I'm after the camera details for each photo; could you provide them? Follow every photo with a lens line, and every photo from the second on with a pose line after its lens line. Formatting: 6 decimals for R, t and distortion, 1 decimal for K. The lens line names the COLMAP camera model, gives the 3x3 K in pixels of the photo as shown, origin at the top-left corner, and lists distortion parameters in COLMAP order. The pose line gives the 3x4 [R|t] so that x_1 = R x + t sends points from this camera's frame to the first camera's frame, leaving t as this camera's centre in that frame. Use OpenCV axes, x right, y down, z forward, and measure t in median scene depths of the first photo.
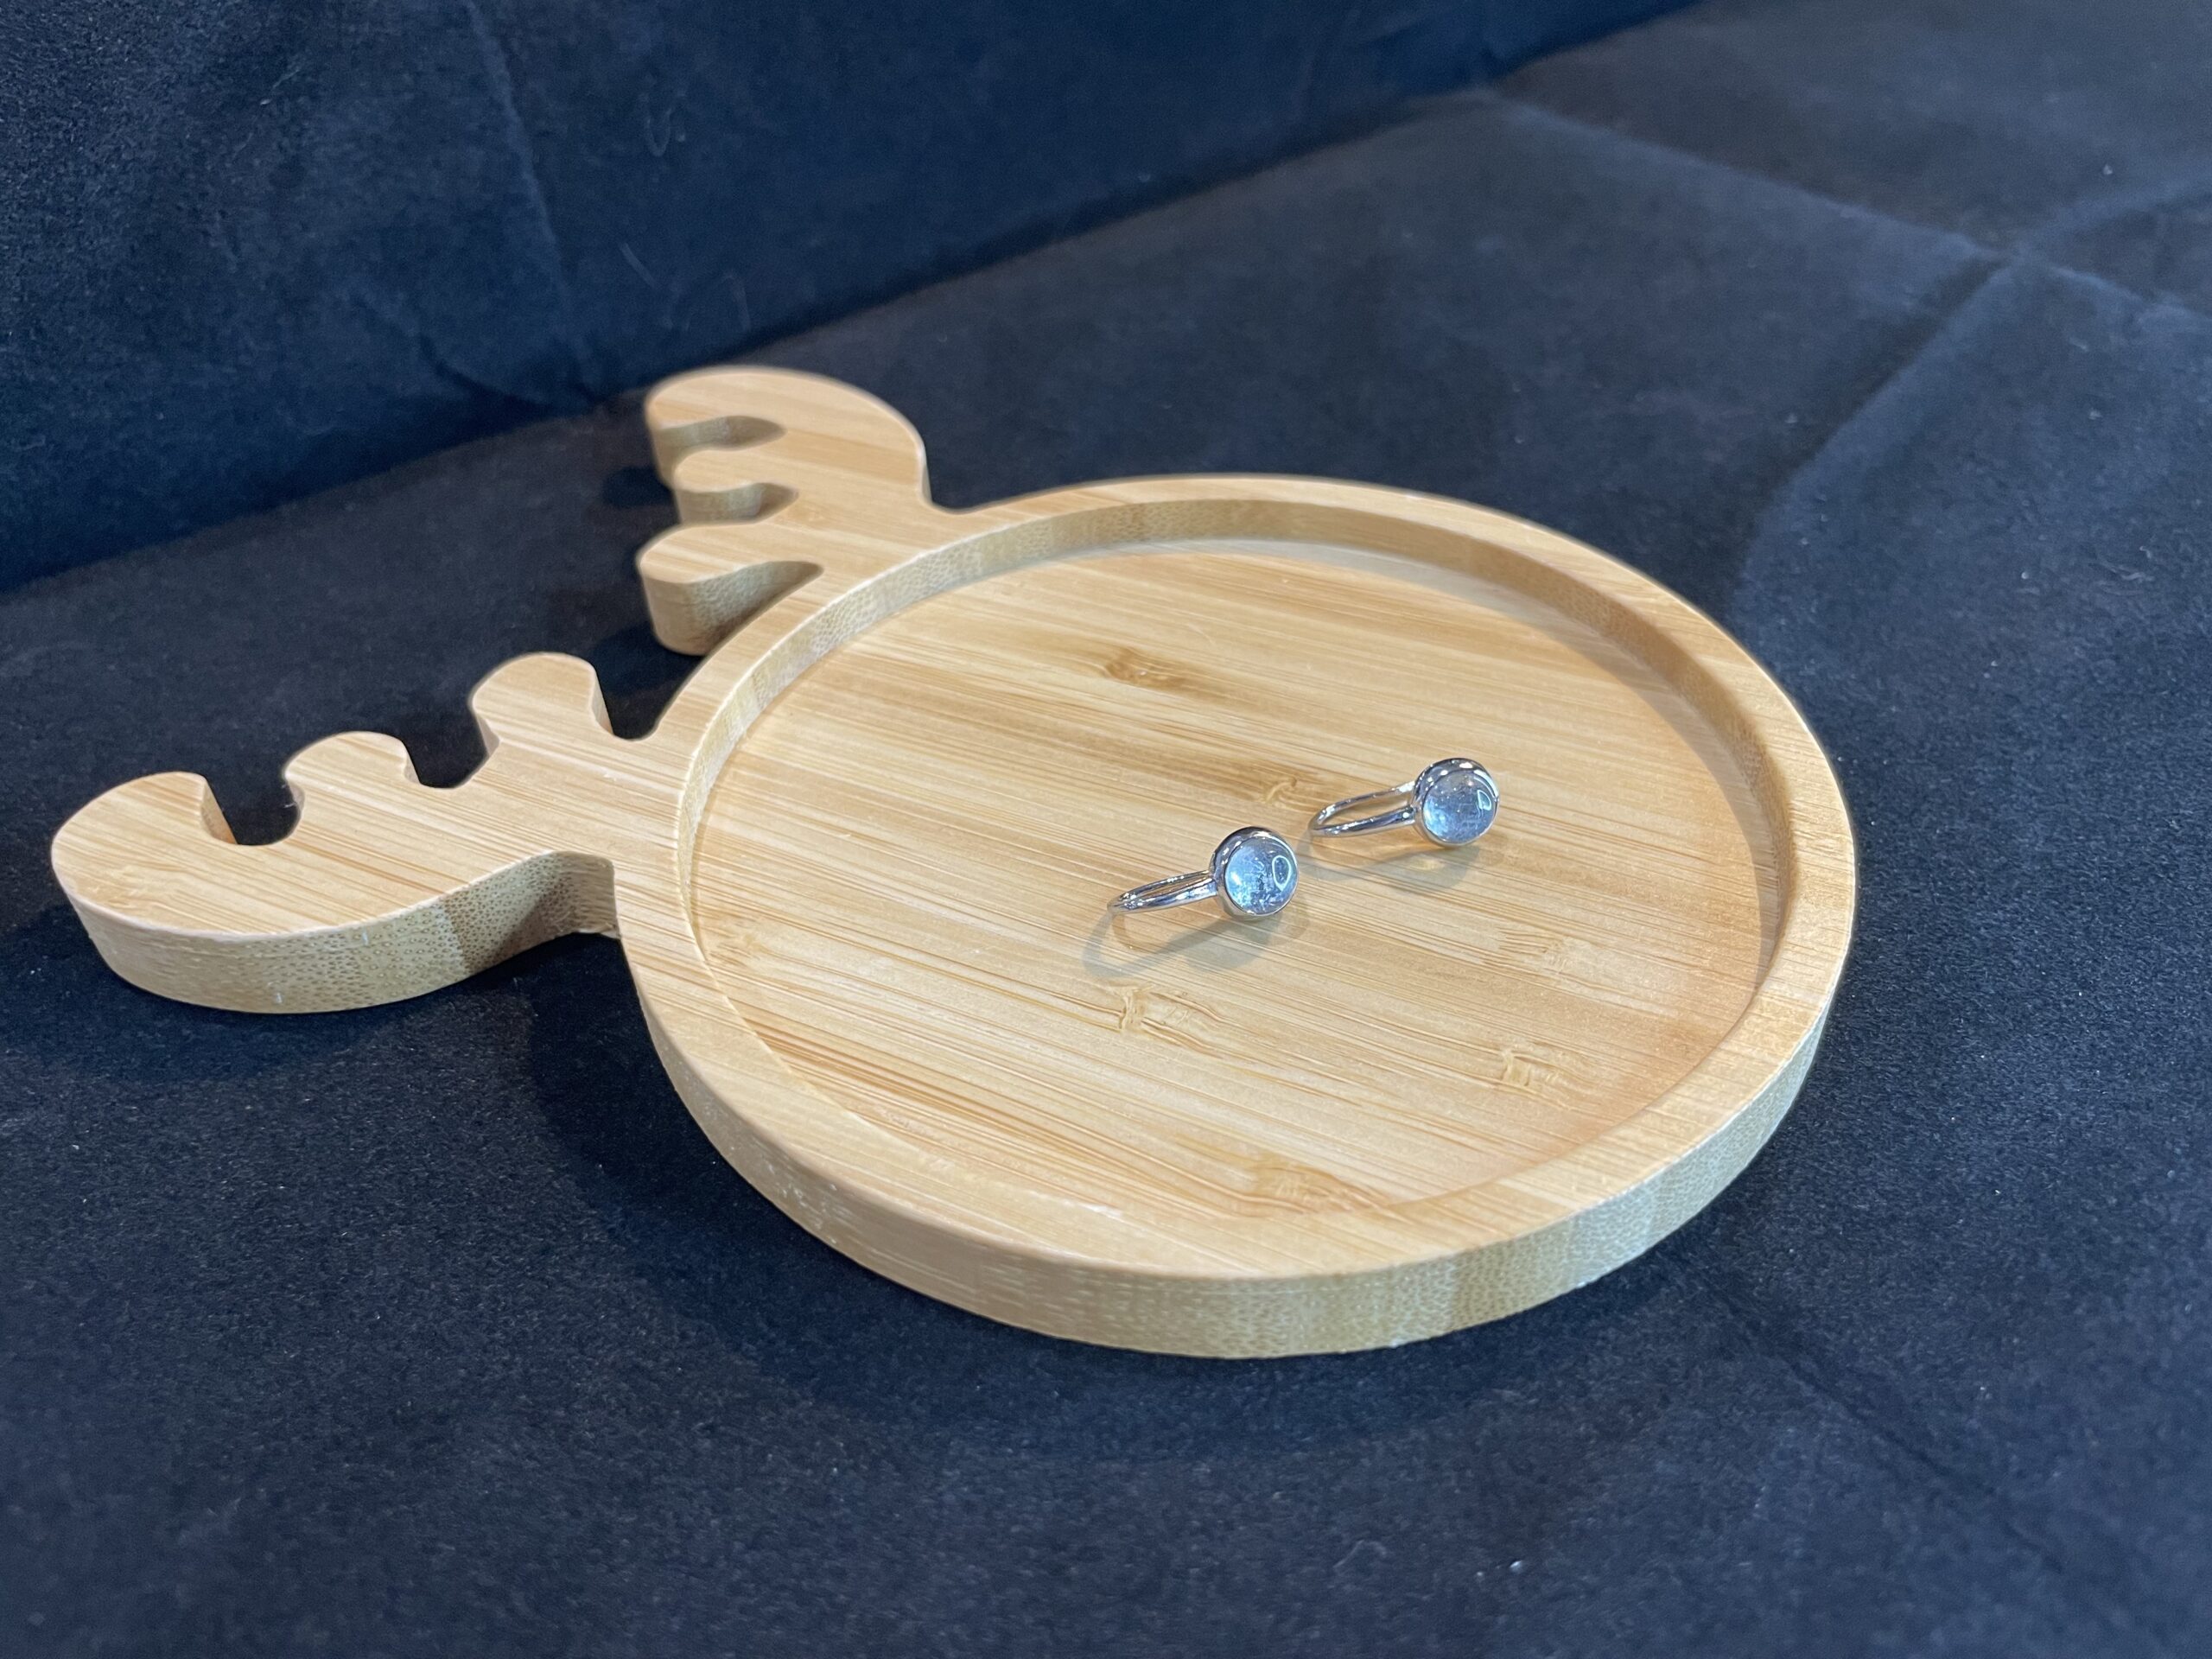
lens RADIAL K [[1732.1, 0, 1096.3], [0, 1732.1, 823.4], [0, 0, 1]] dist [0.061501, -0.125920]
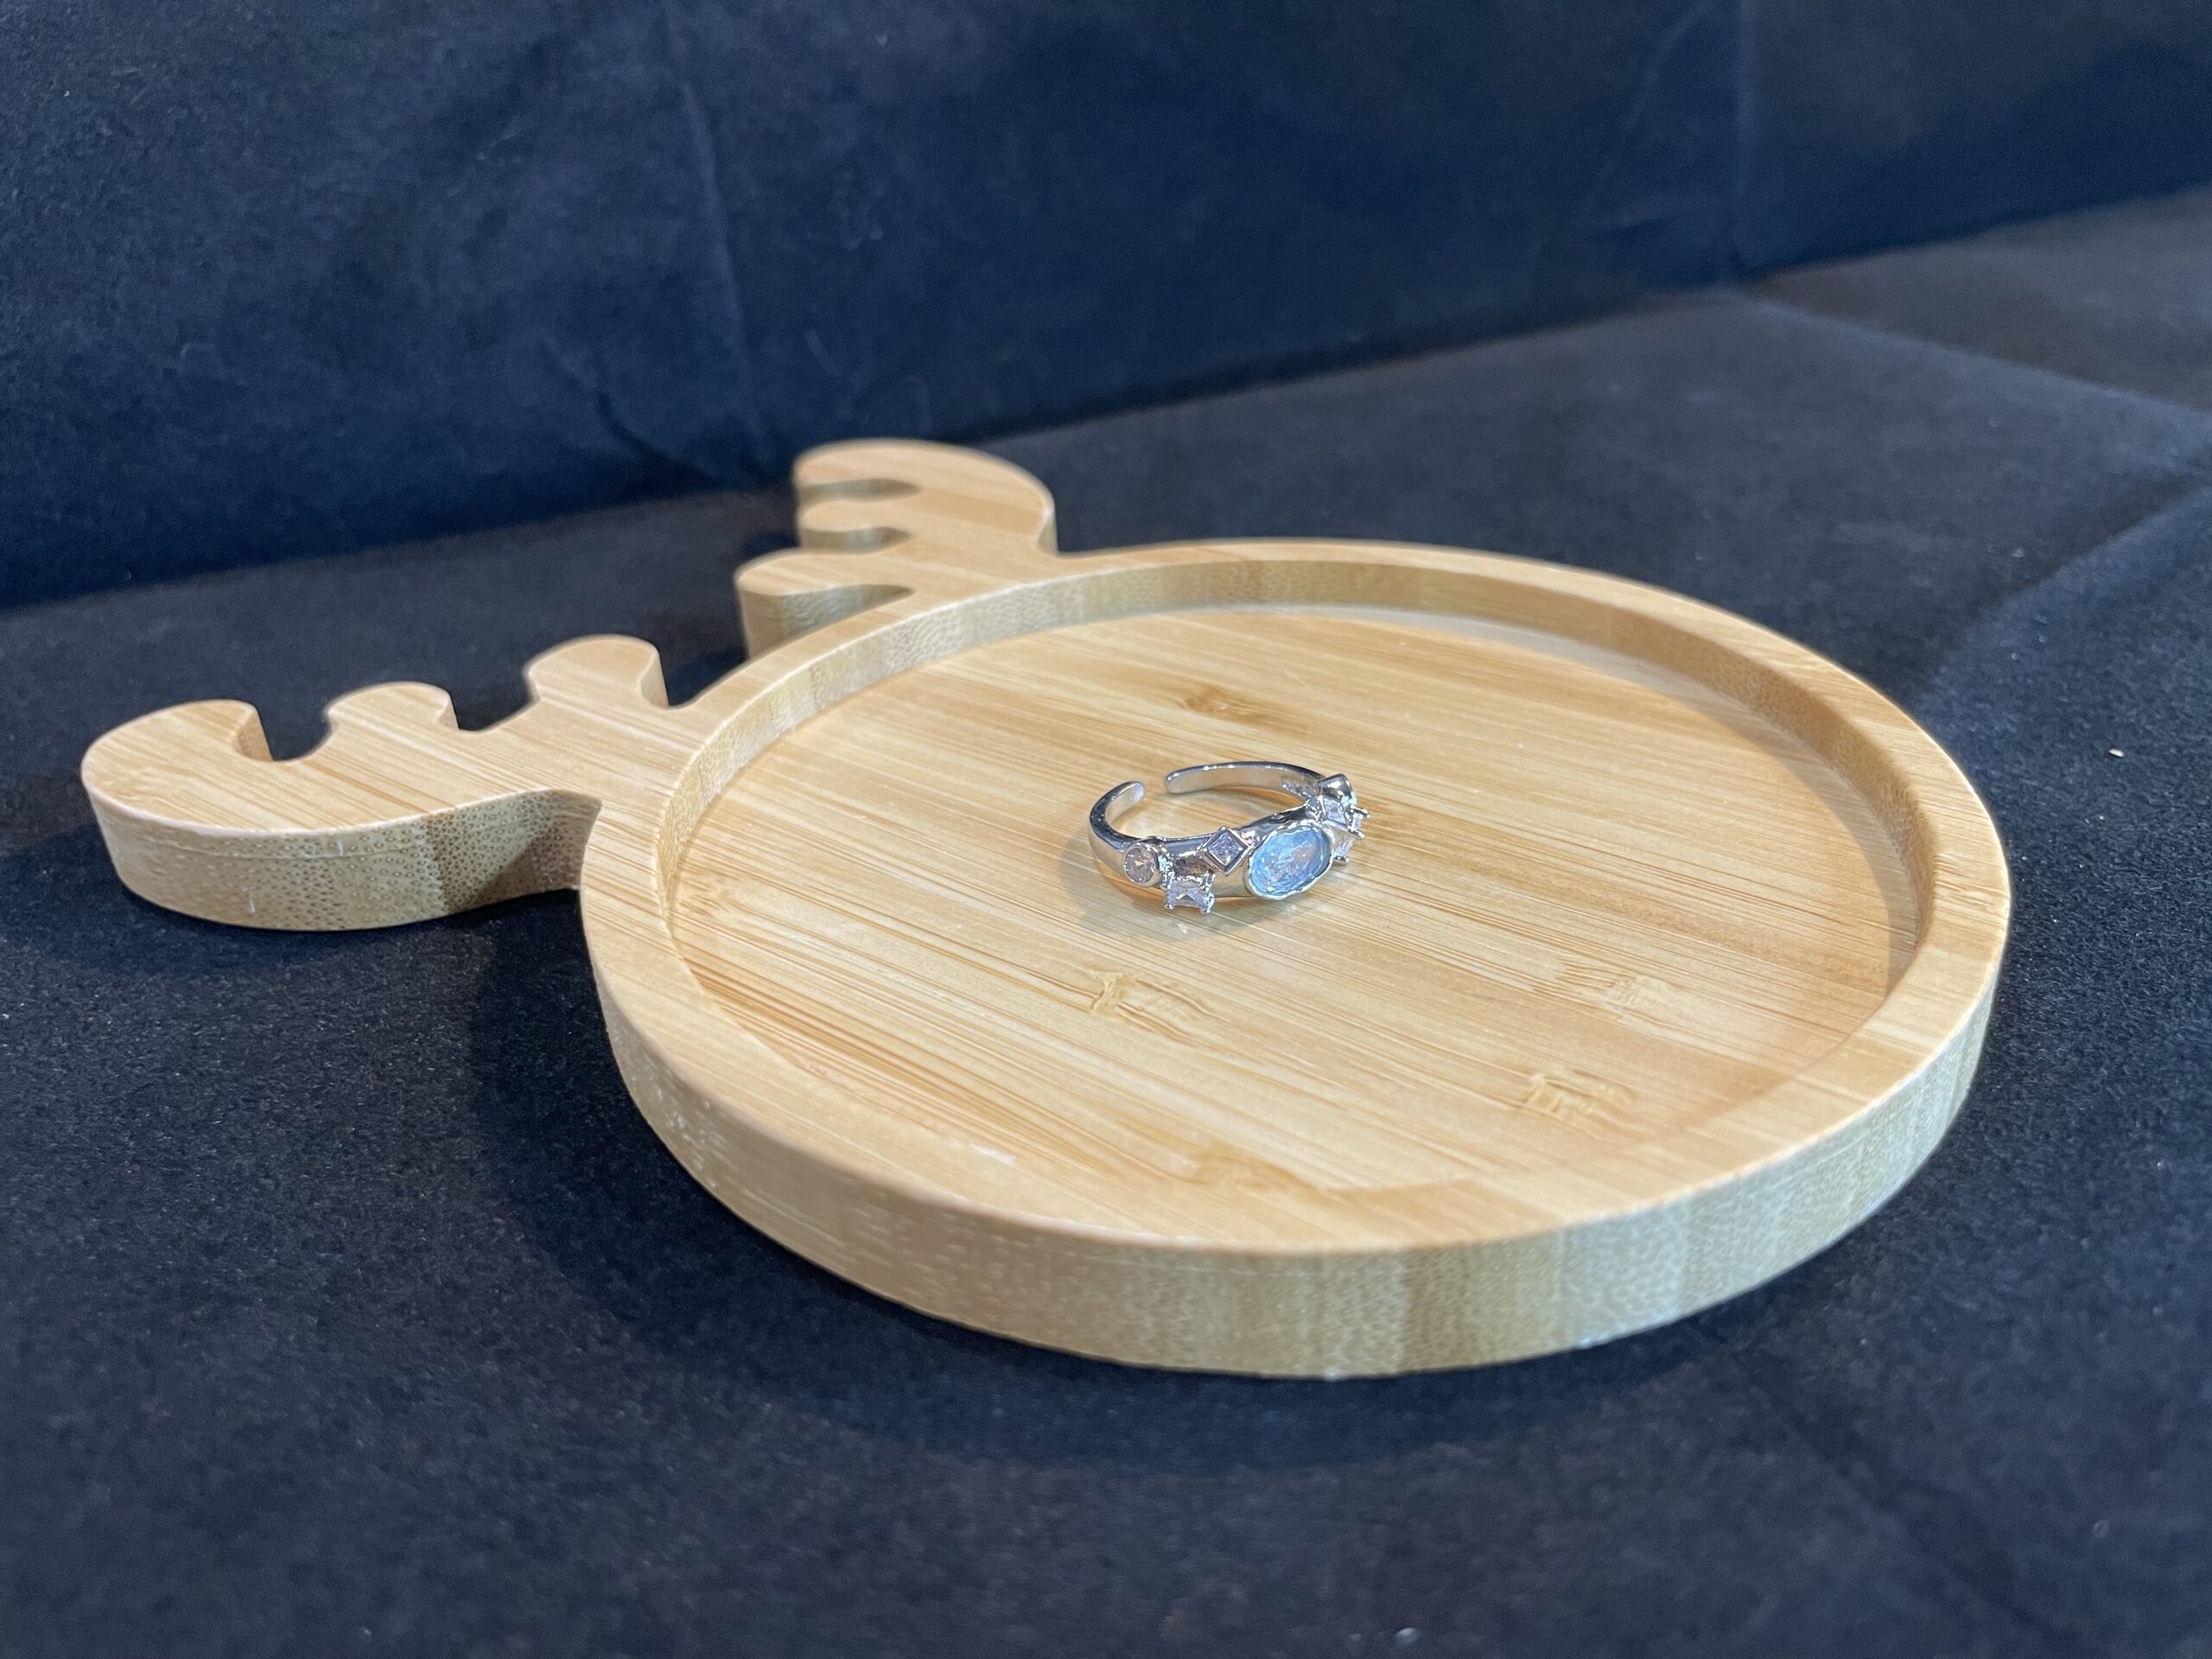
lens RADIAL K [[1732.1, 0, 1097.3], [0, 1732.1, 818.8], [0, 0, 1]] dist [0.061501, -0.125920]
pose [[0.981395, 0.088435, -0.170423, 0.136106], [-0.118133, 0.977835, -0.172869, 0.151922], [0.151358, 0.189786, 0.970089, 0.121506]]
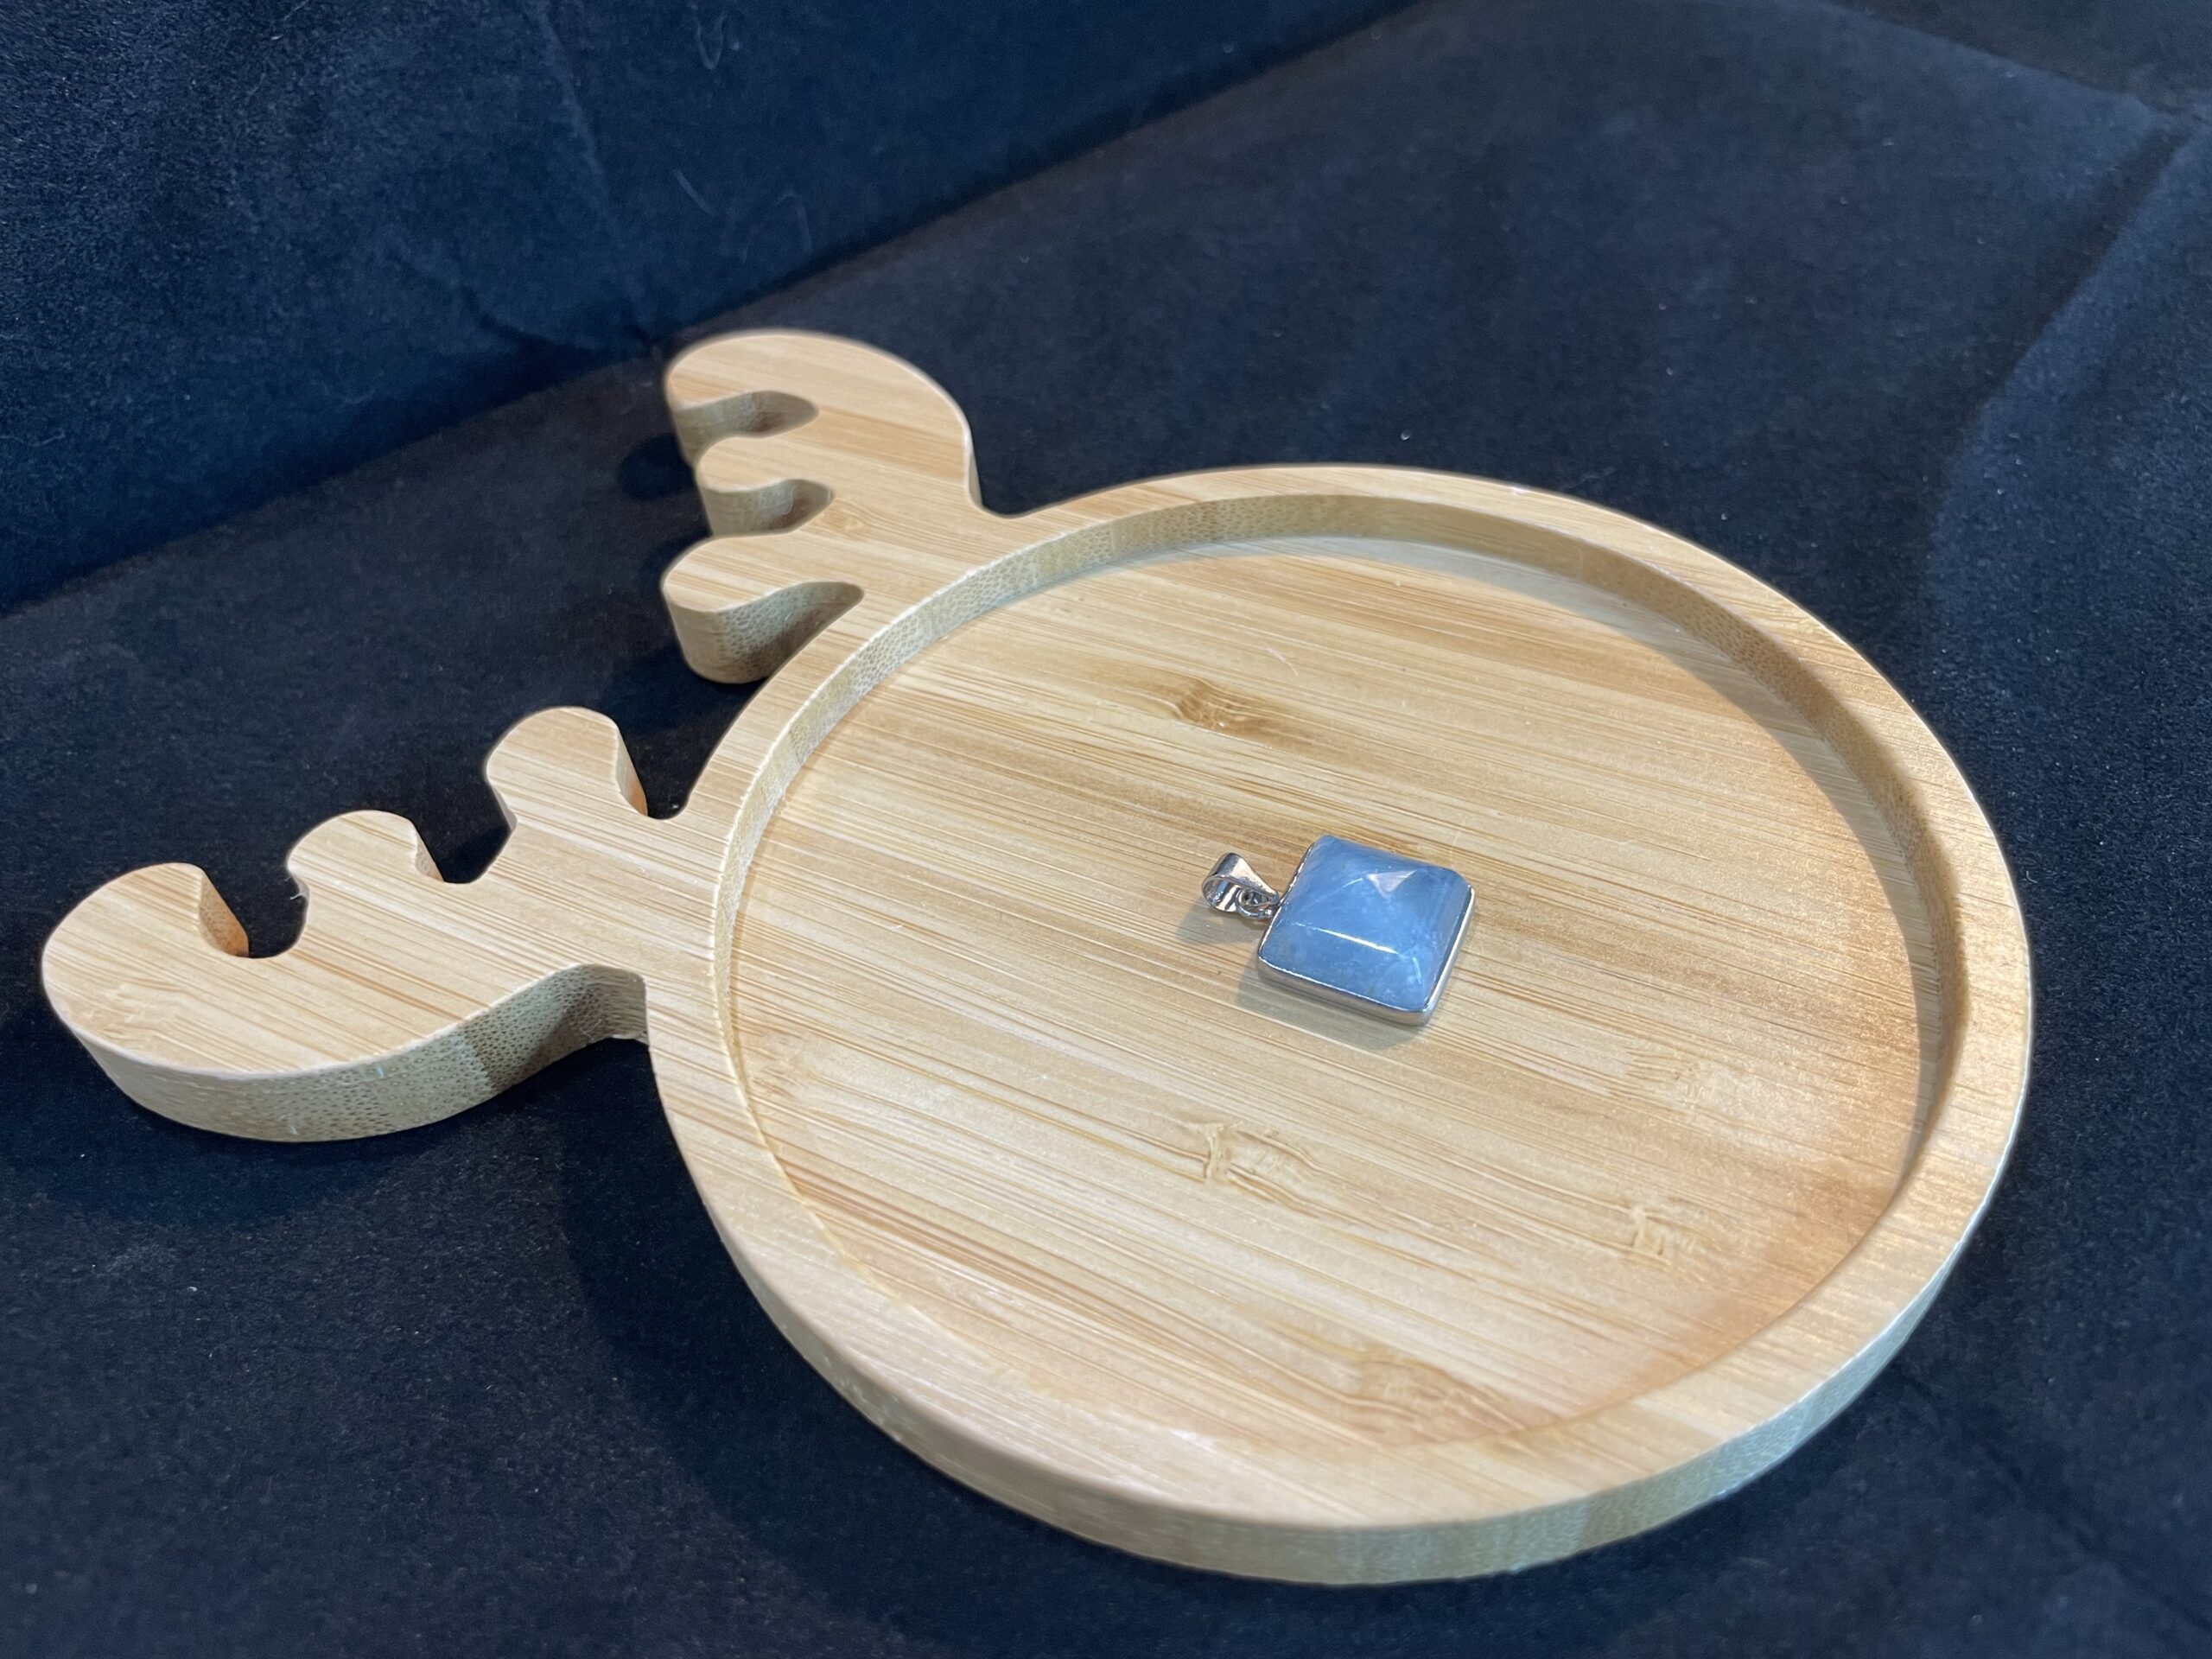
lens RADIAL K [[1732.1, 0, 1102.9], [0, 1732.1, 829.6], [0, 0, 1]] dist [0.061501, -0.125920]
pose [[0.999471, -0.014623, -0.029061, -0.009152], [0.017925, 0.992994, 0.116798, -0.147436], [0.027149, -0.117257, 0.992730, 0.103243]]
